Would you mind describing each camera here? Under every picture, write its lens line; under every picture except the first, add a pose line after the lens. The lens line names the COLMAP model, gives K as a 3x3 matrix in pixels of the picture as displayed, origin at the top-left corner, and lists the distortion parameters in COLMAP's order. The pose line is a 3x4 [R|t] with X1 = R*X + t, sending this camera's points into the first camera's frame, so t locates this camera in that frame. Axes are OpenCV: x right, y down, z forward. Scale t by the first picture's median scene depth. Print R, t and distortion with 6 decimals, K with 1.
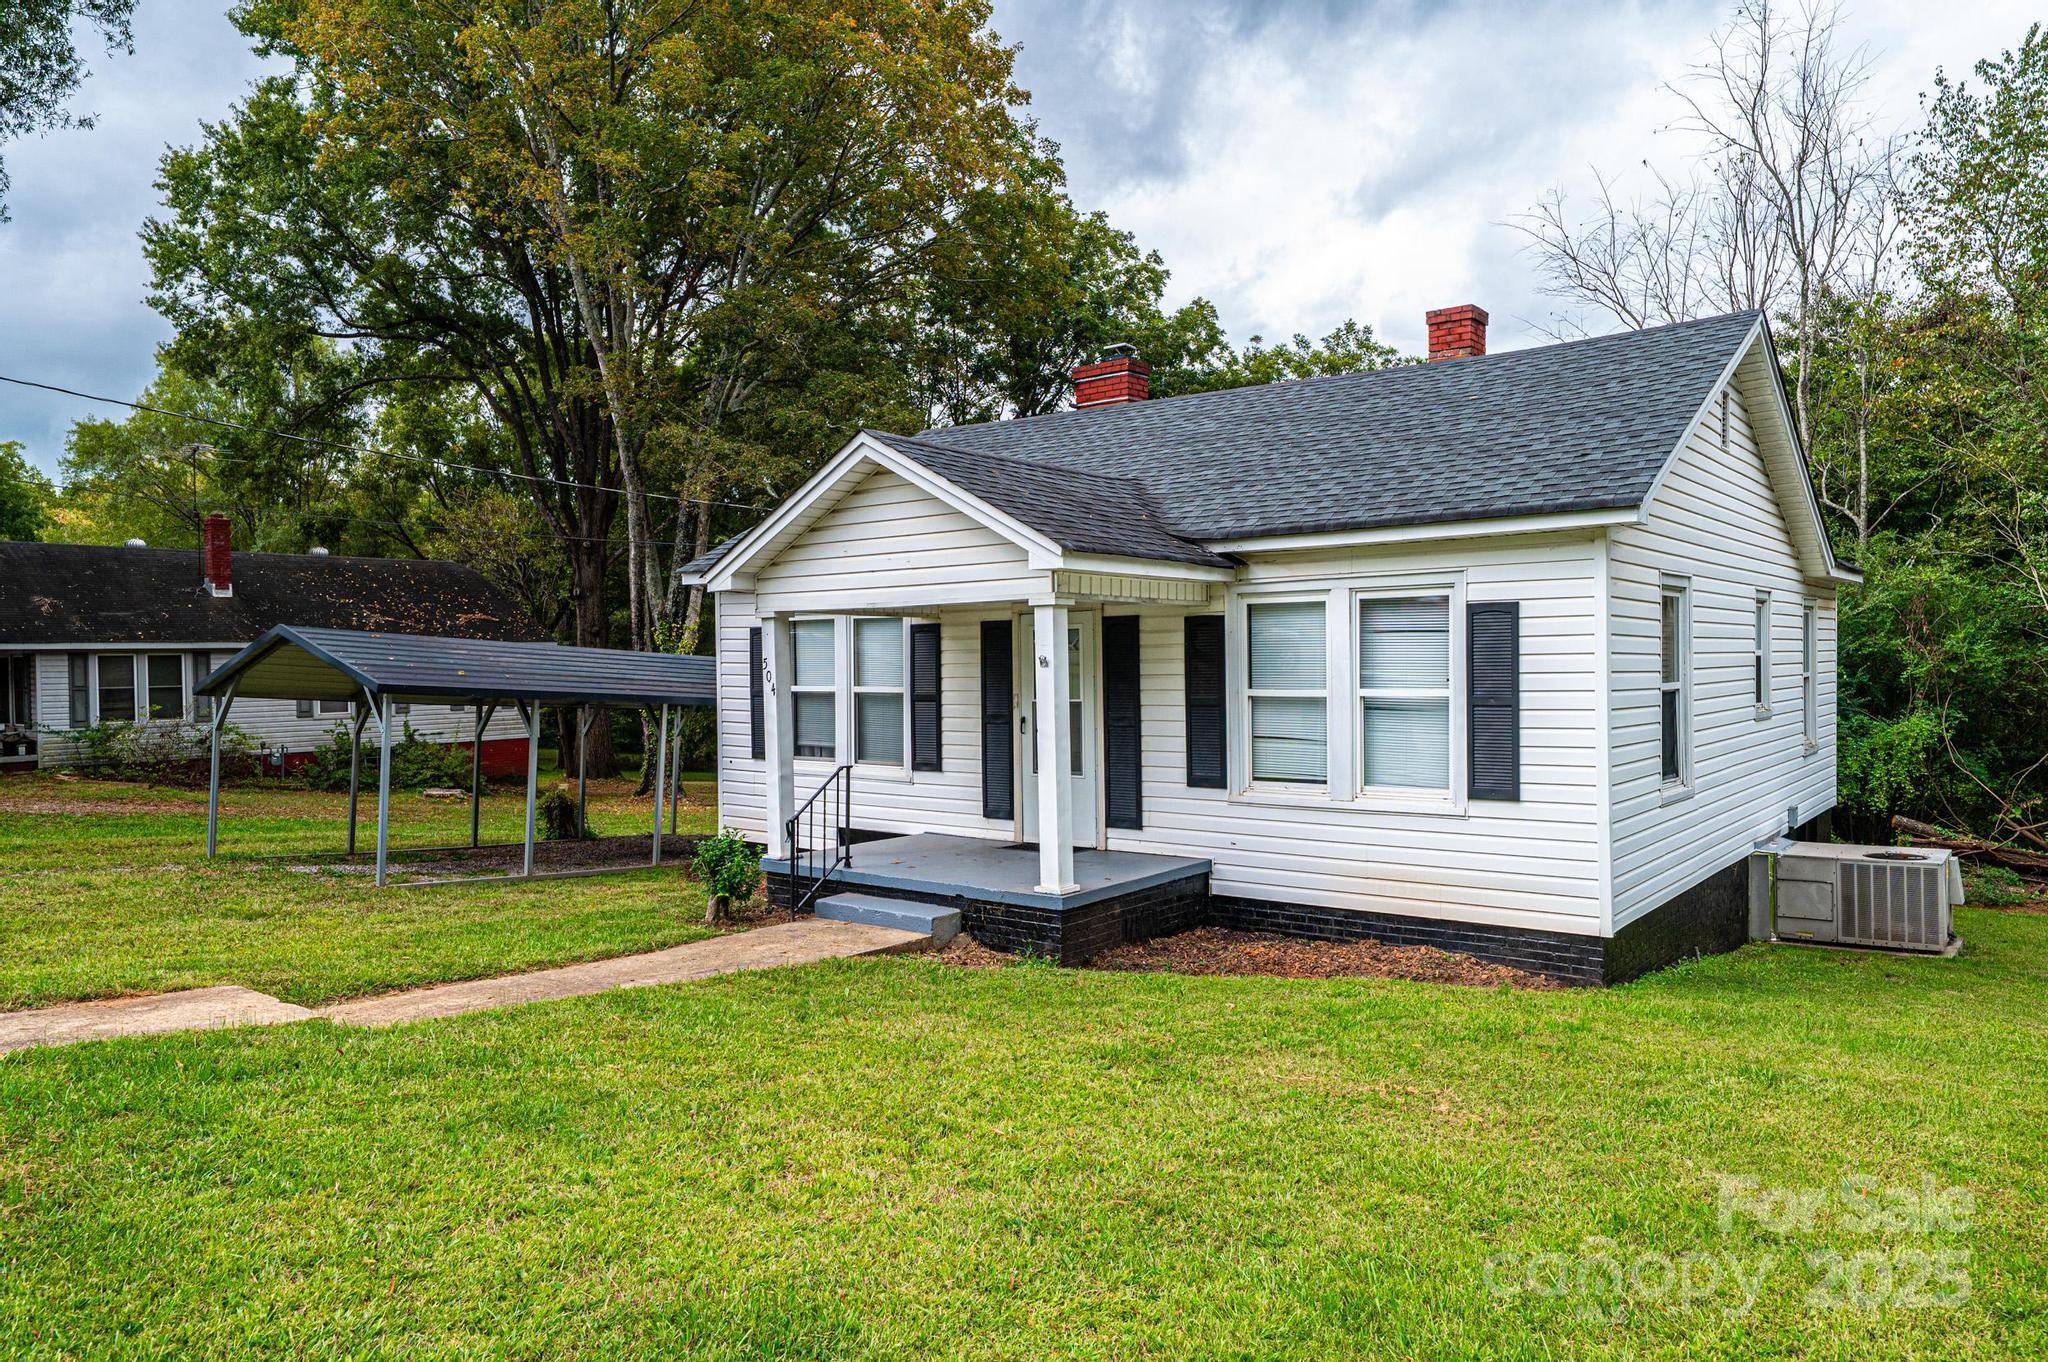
lens RADIAL K [[1363.4, 0, 1019.8], [0, 1363.4, 676.9], [0, 0, 1]] dist [0.001366, -0.001187]
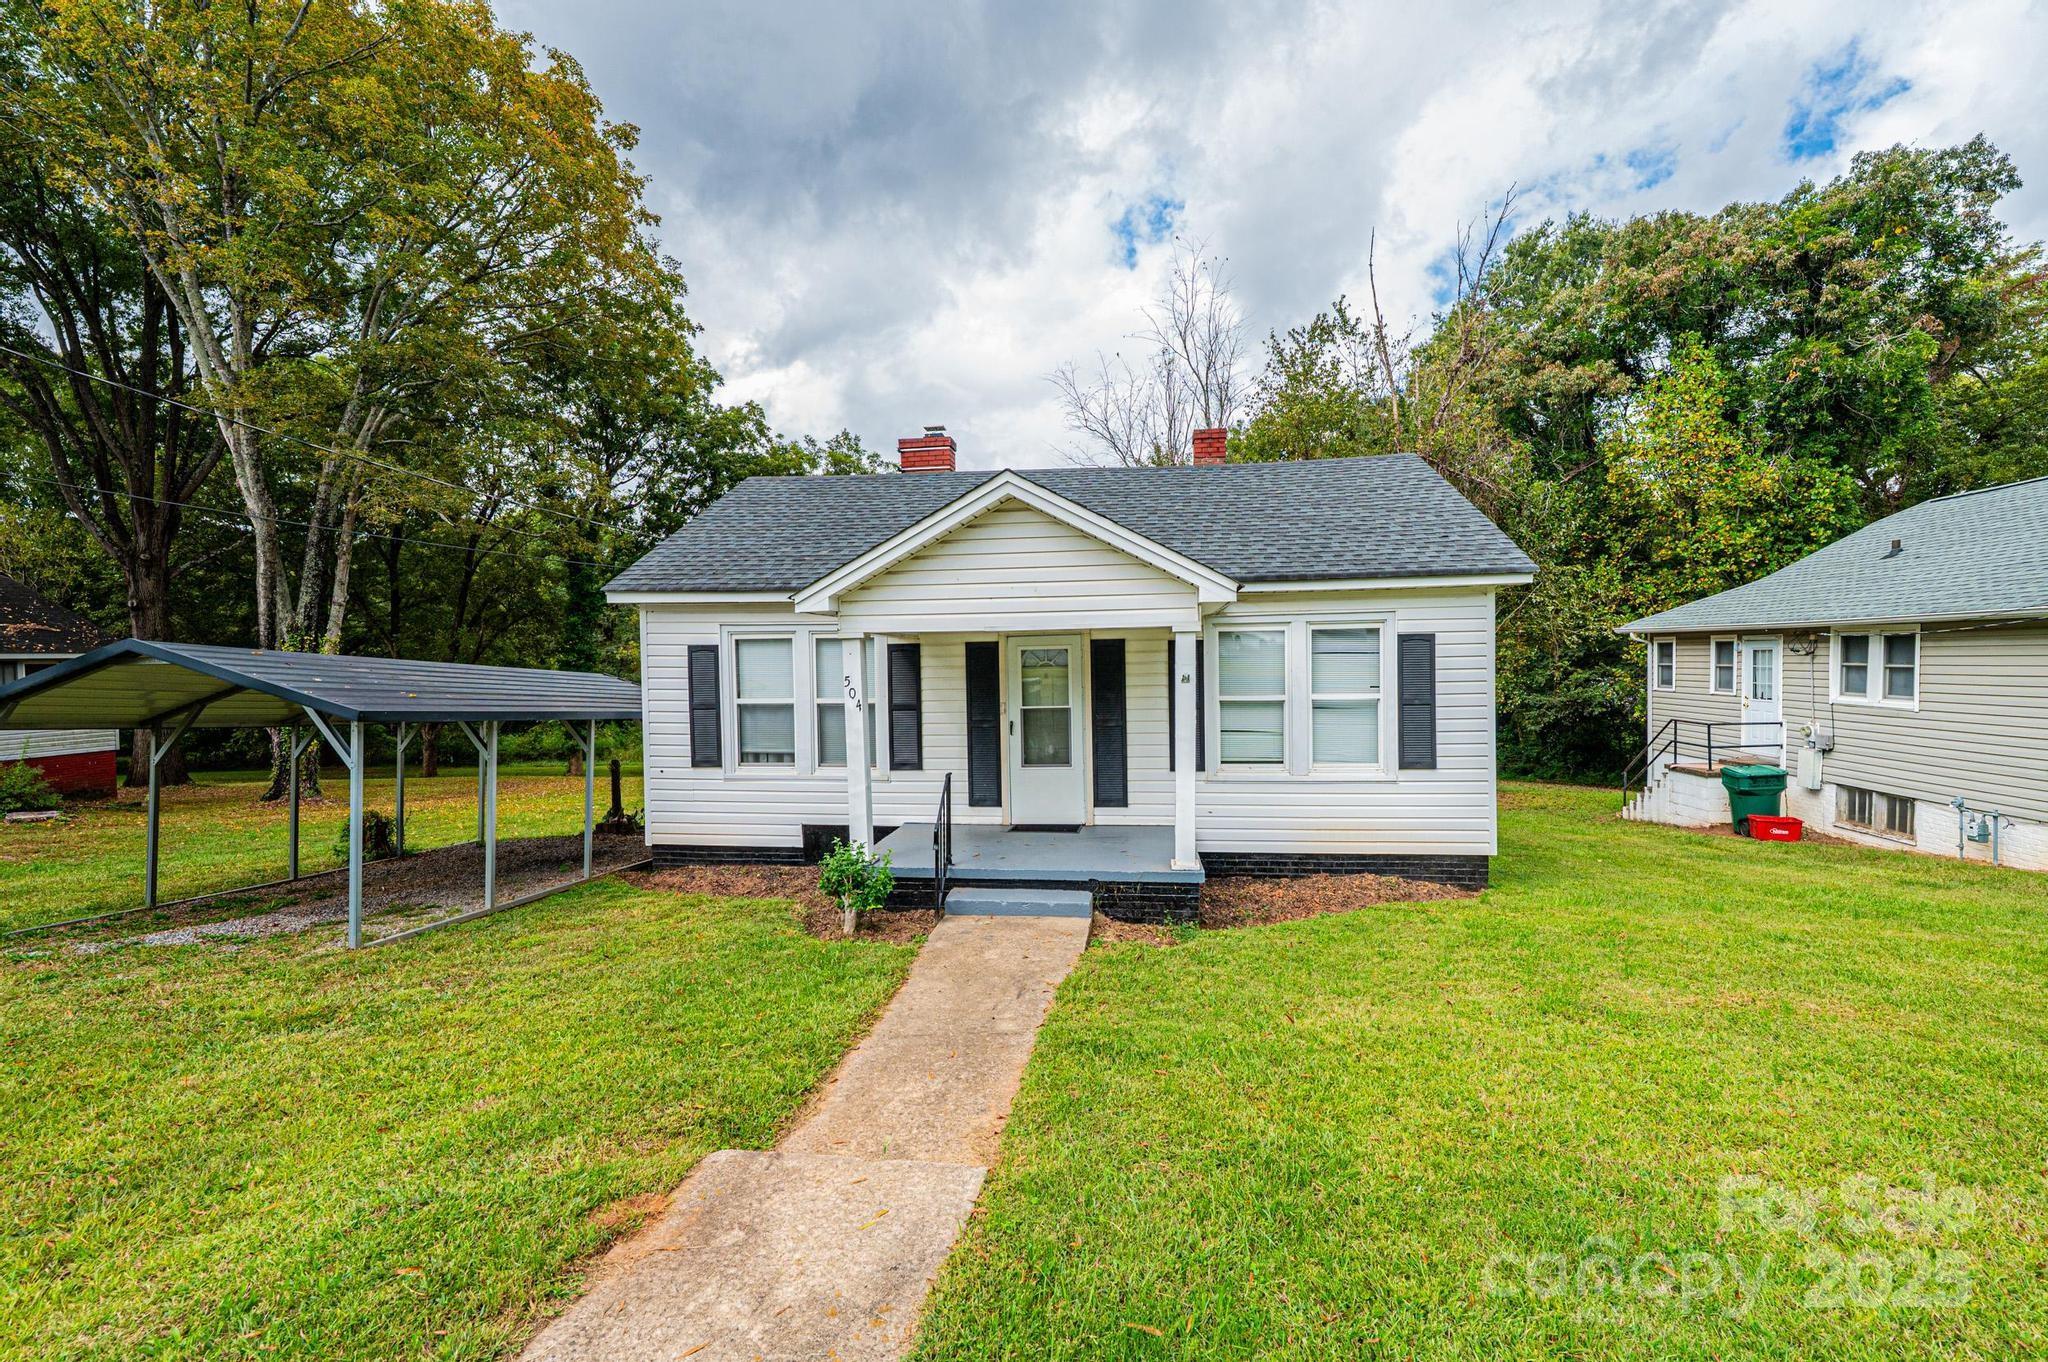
lens RADIAL K [[911.3, 0, 1021.3], [0, 911.3, 678.7], [0, 0, 1]] dist [-0.000098, 0.000088]
pose [[0.856869, -0.013551, 0.515355, -0.364397], [0.011214, 0.999908, 0.007647, -0.013061], [-0.515412, -0.000774, 0.856942, 0.269328]]
